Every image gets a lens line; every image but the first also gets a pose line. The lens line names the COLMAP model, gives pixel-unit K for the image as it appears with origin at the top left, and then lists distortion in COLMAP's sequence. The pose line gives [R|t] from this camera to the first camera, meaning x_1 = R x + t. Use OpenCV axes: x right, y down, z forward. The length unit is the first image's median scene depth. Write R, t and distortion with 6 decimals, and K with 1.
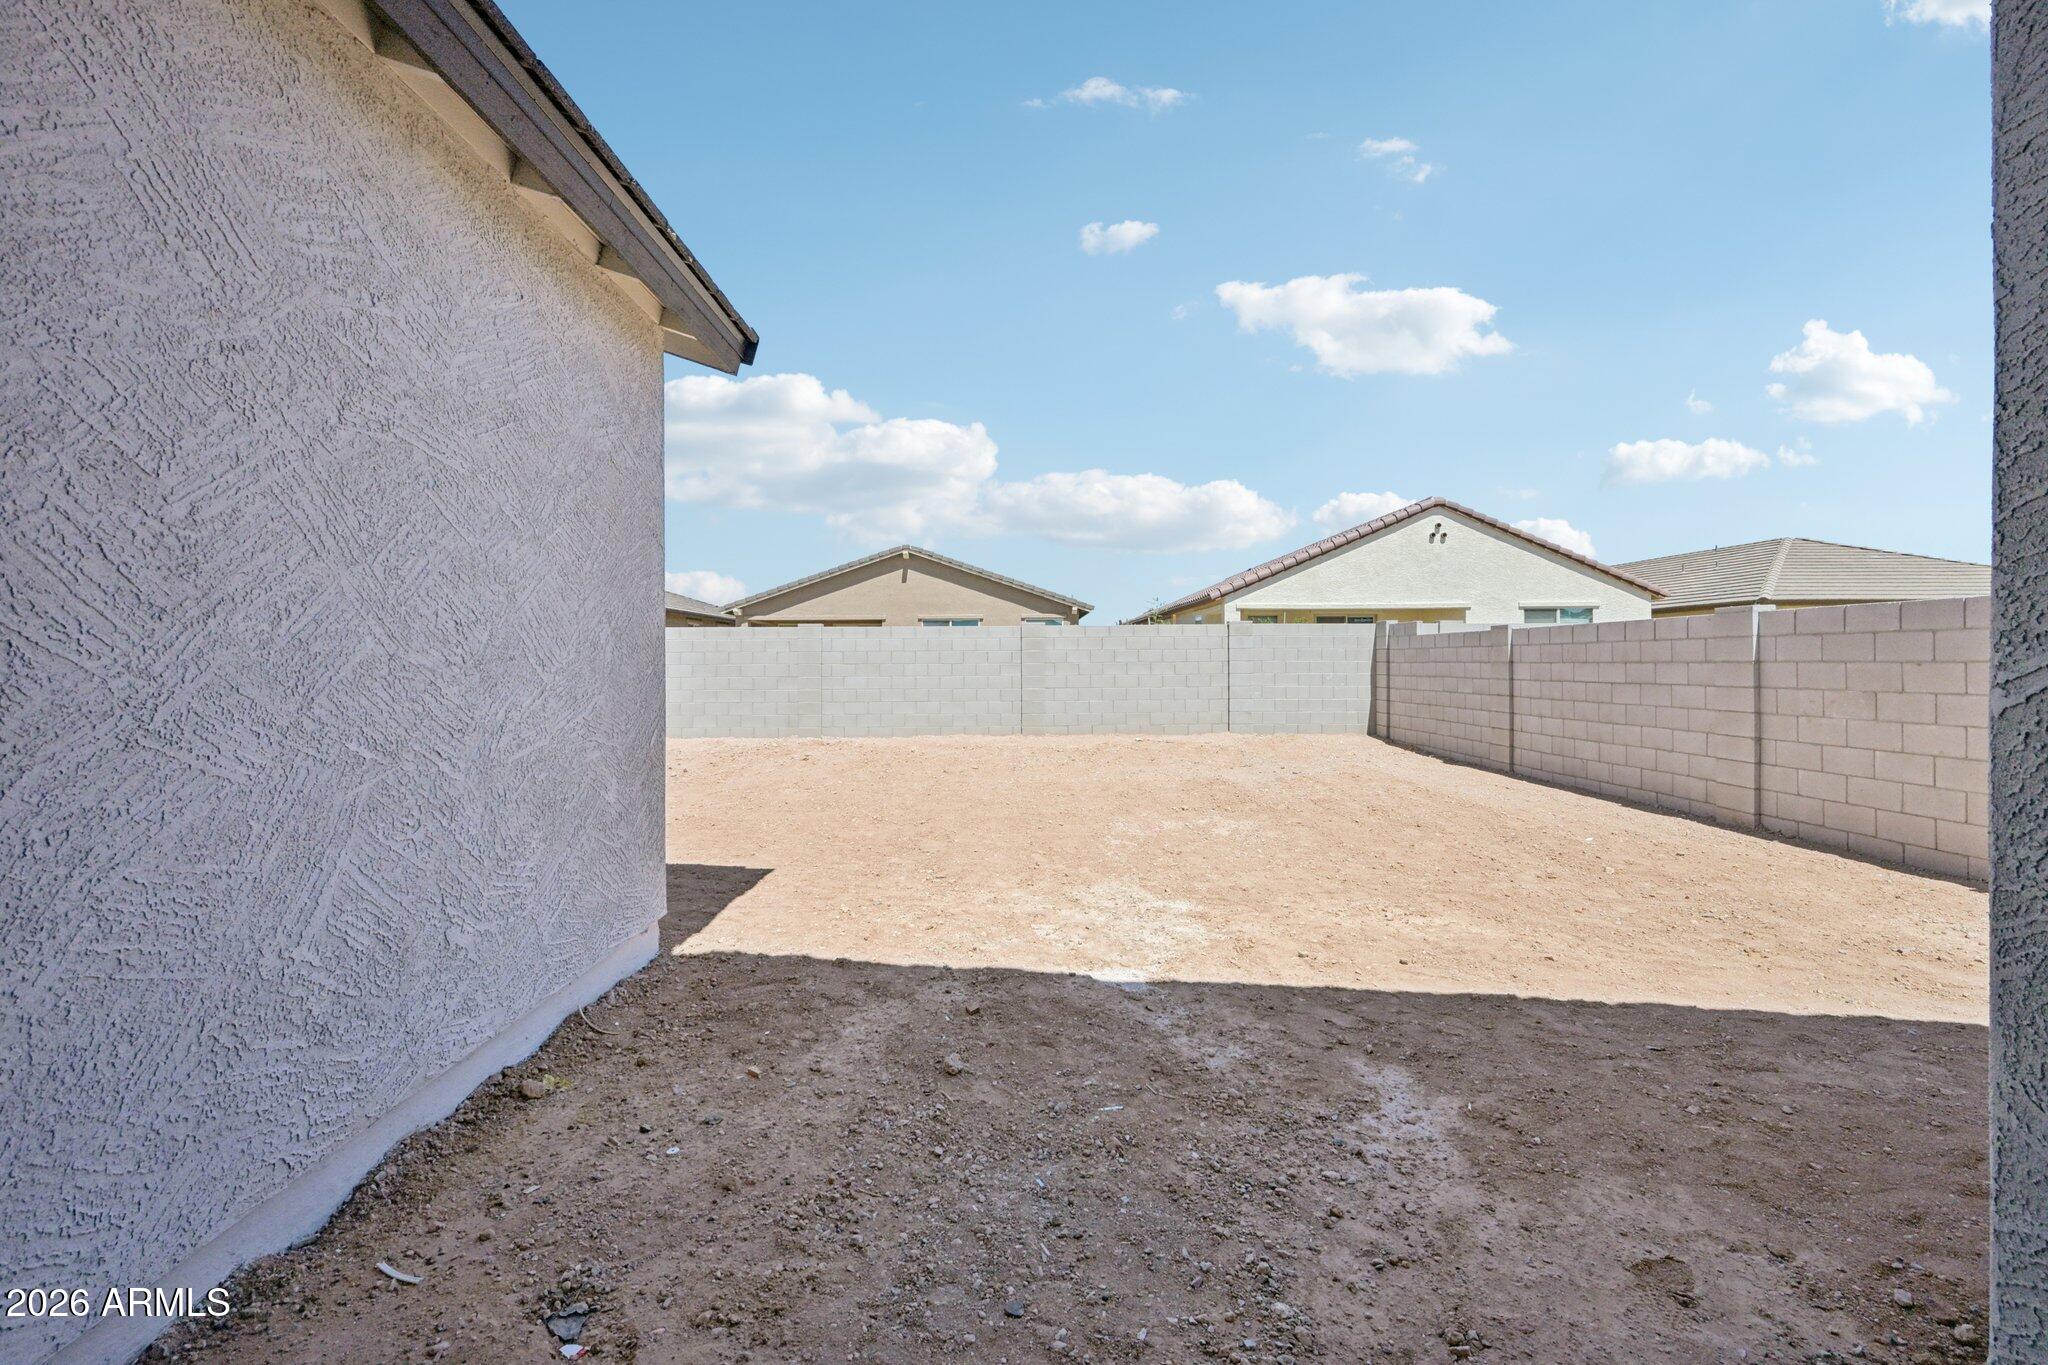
lens RADIAL K [[877.3, 0, 1017.1], [0, 877.3, 661.0], [0, 0, 1]] dist [0.001023, 0.000122]
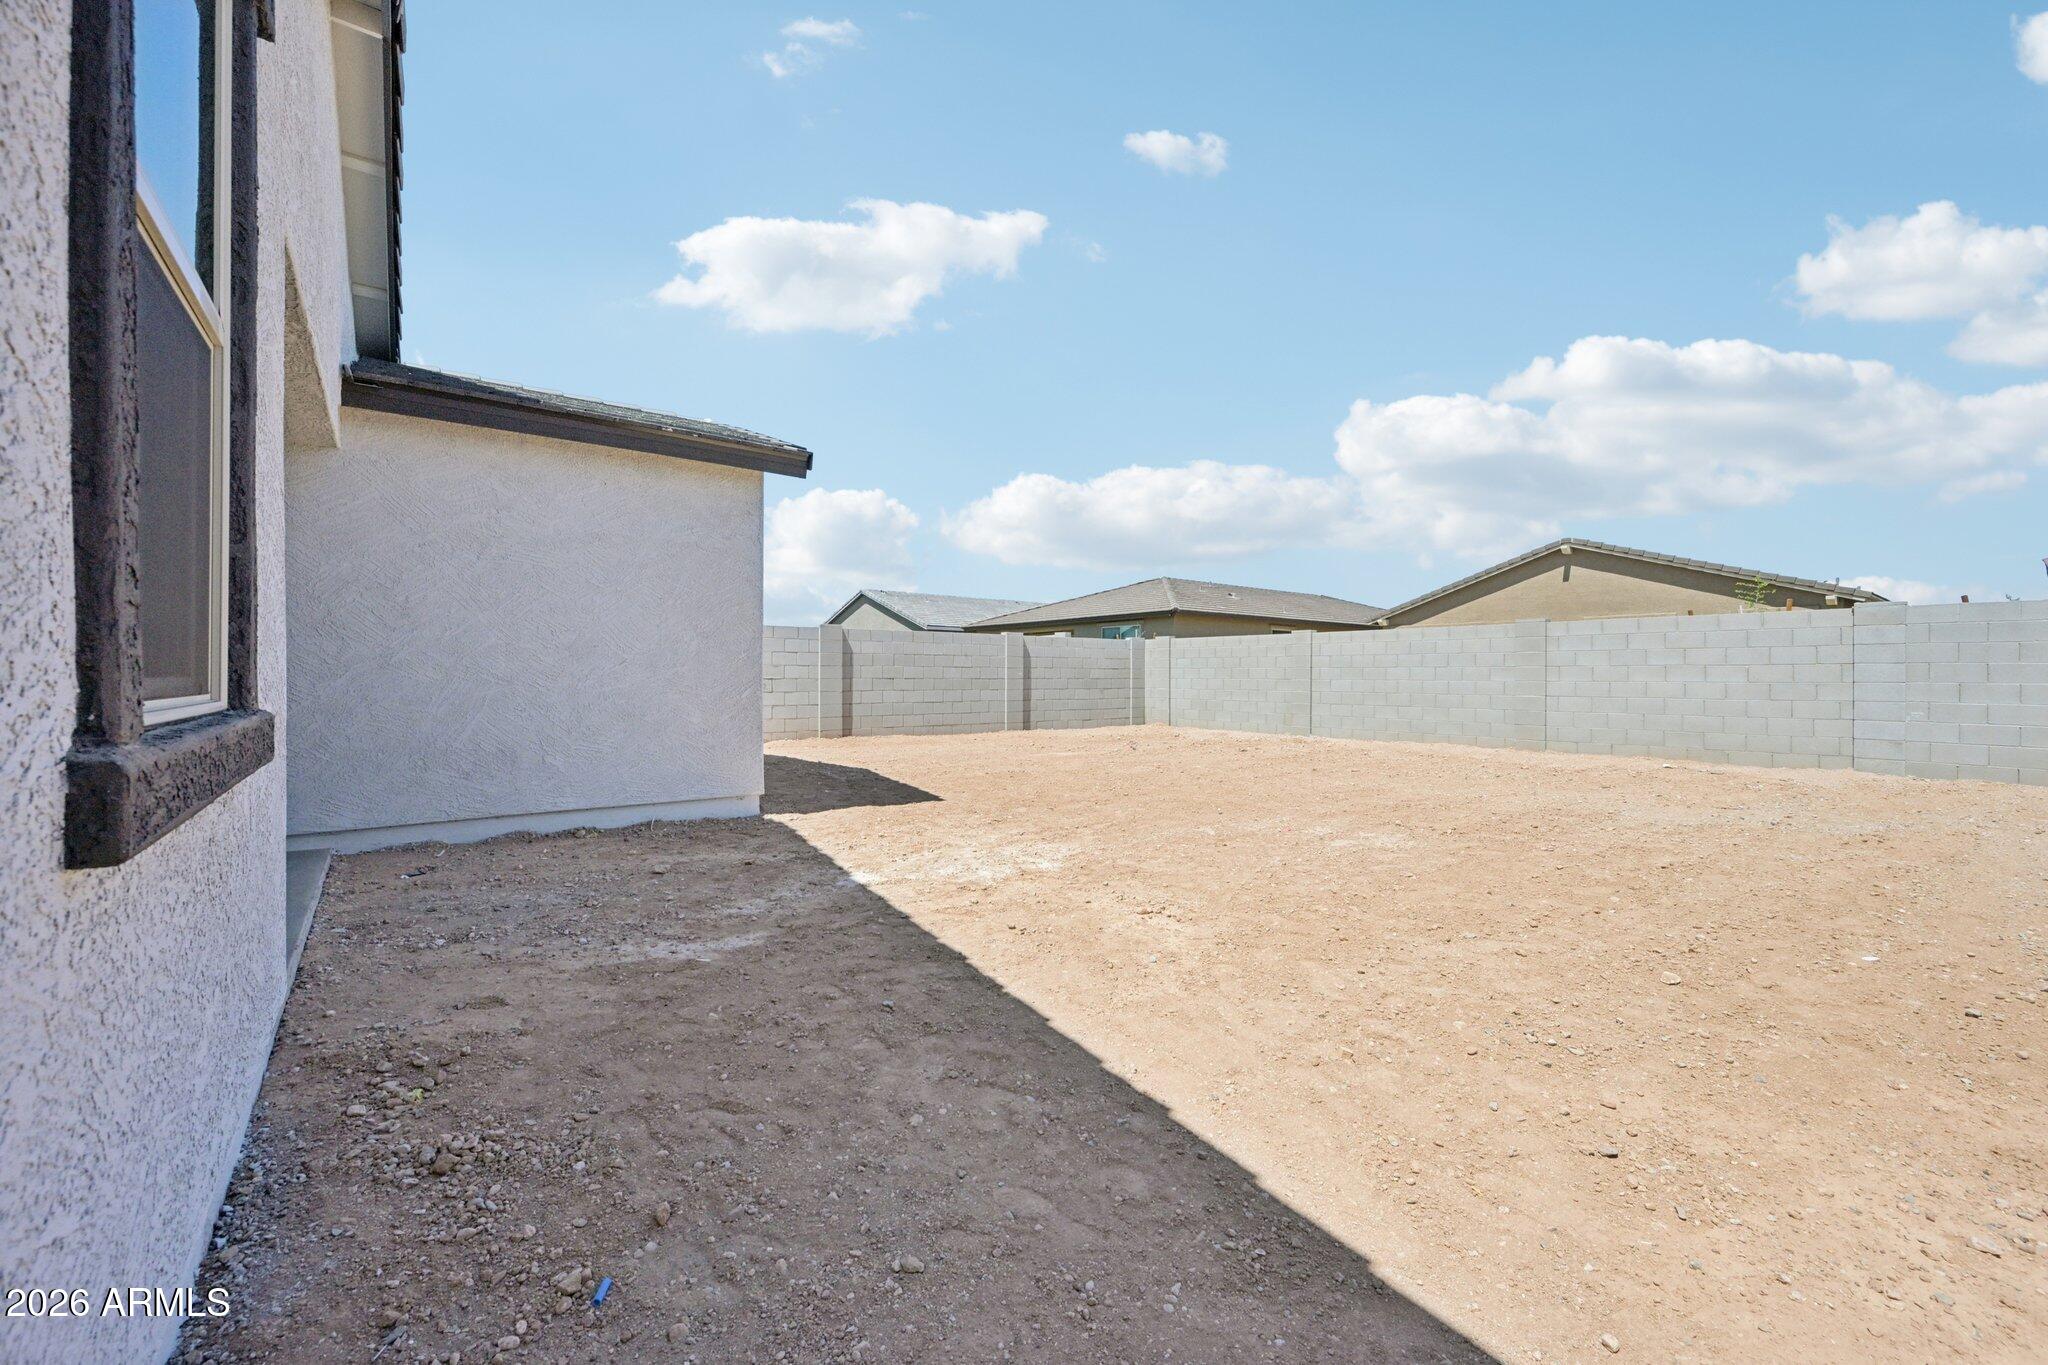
lens RADIAL K [[809.5, 0, 1022.5], [0, 809.5, 677.5], [0, 0, 1]] dist [-0.000787, 0.000294]
pose [[0.608726, 0.009596, -0.793323, 1.878875], [-0.006537, 0.999954, 0.007080, 0.058467], [0.793354, 0.000877, 0.608760, 0.650314]]
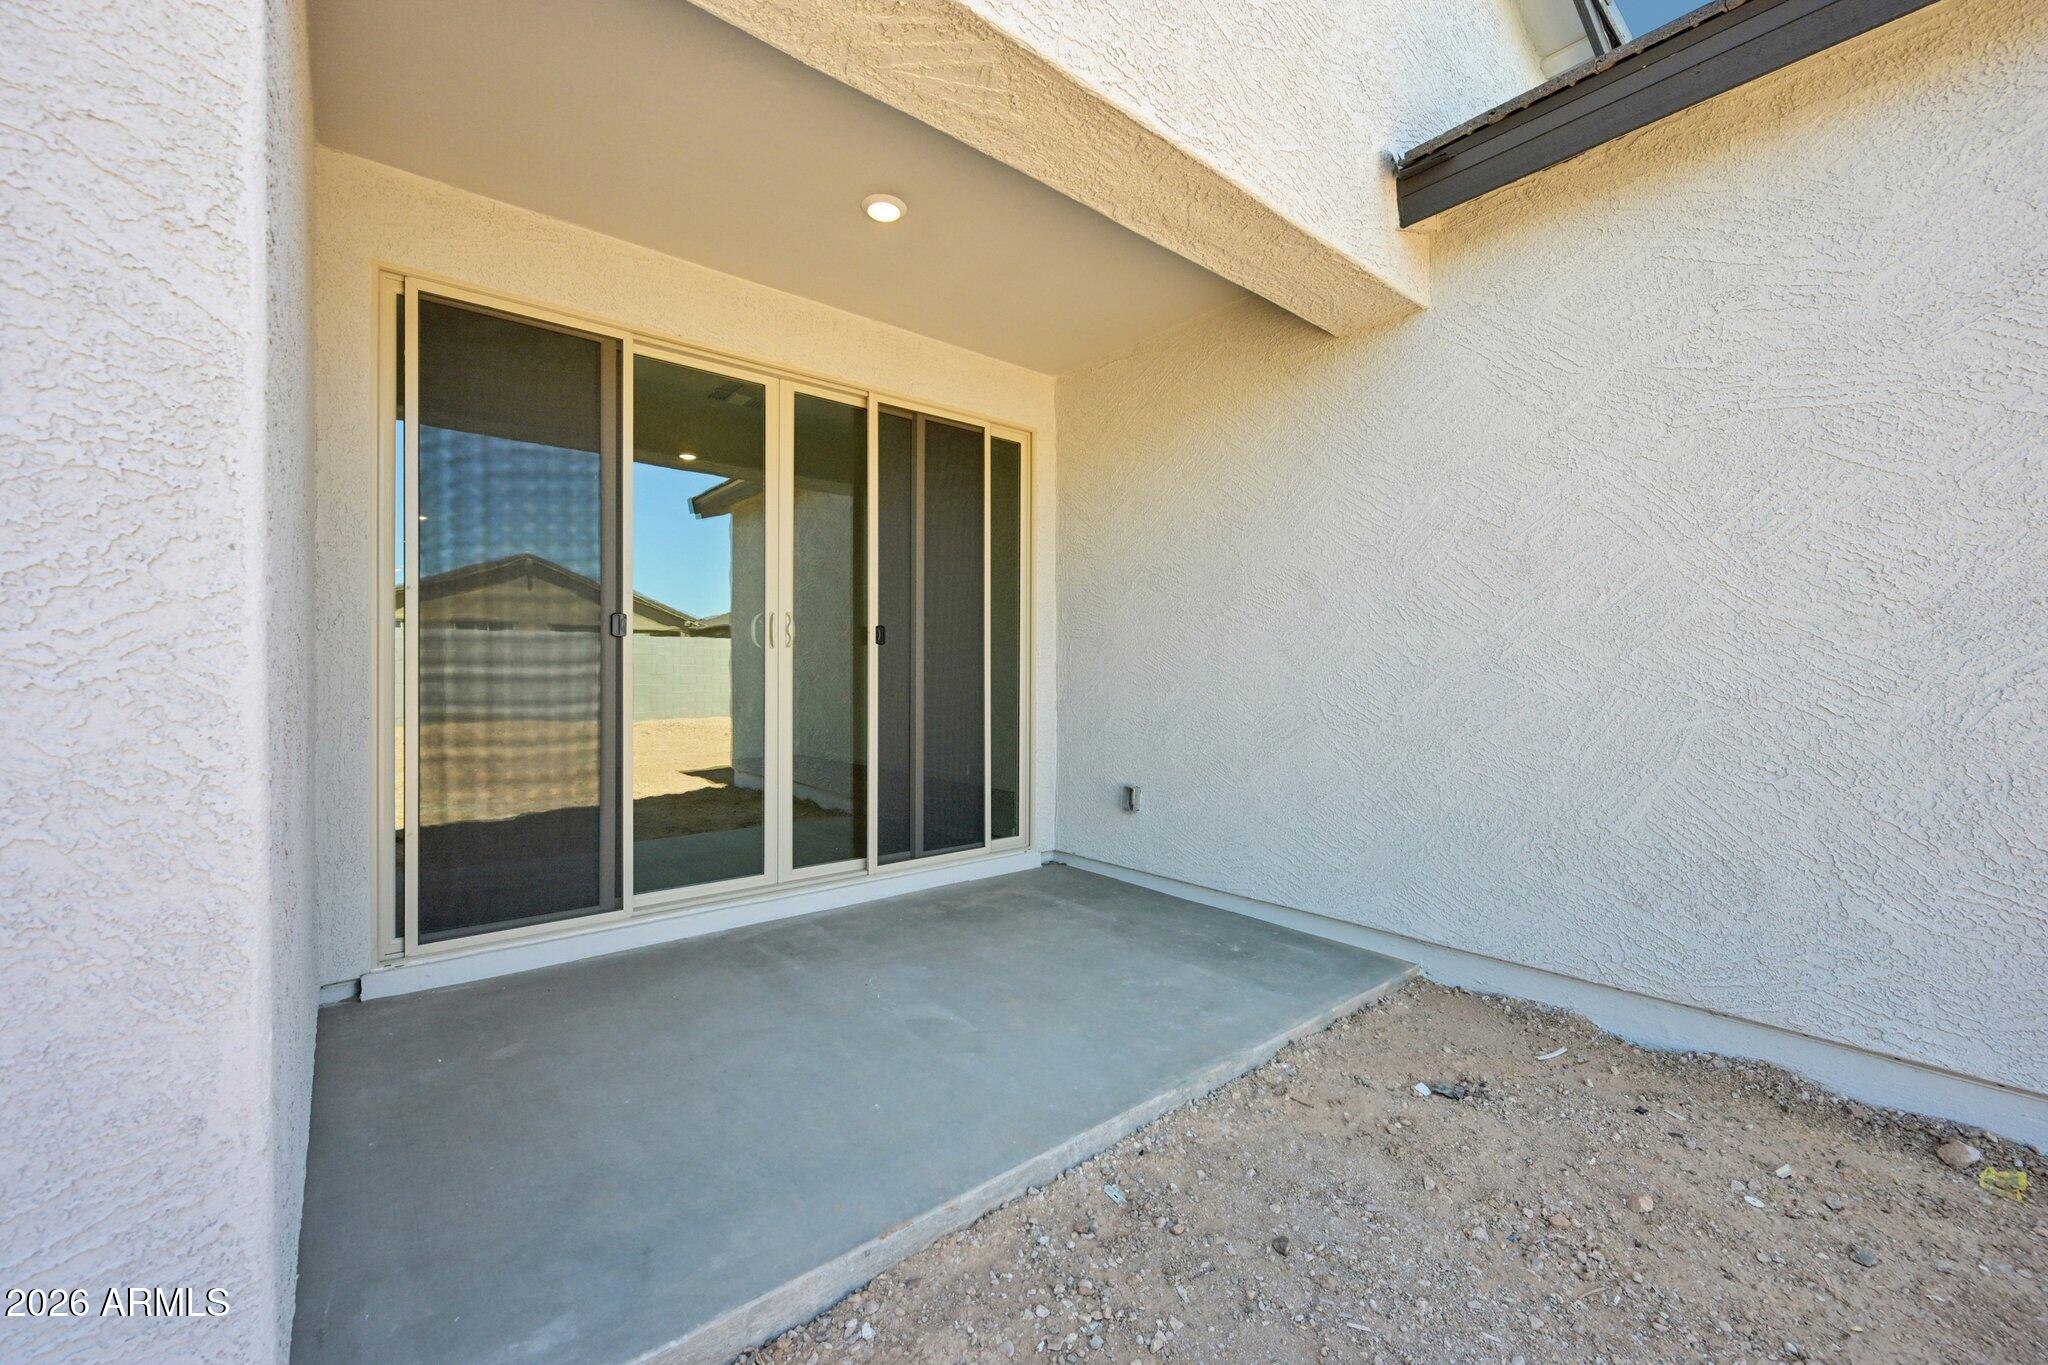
lens RADIAL K [[809.5, 0, 1022.5], [0, 809.5, 677.5], [0, 0, 1]] dist [-0.000787, 0.000294]
pose [[-0.770576, 0.004993, -0.637329, 0.562758], [0.001079, 0.999978, 0.006529, 0.059991], [0.637348, 0.004344, -0.770564, 1.055373]]
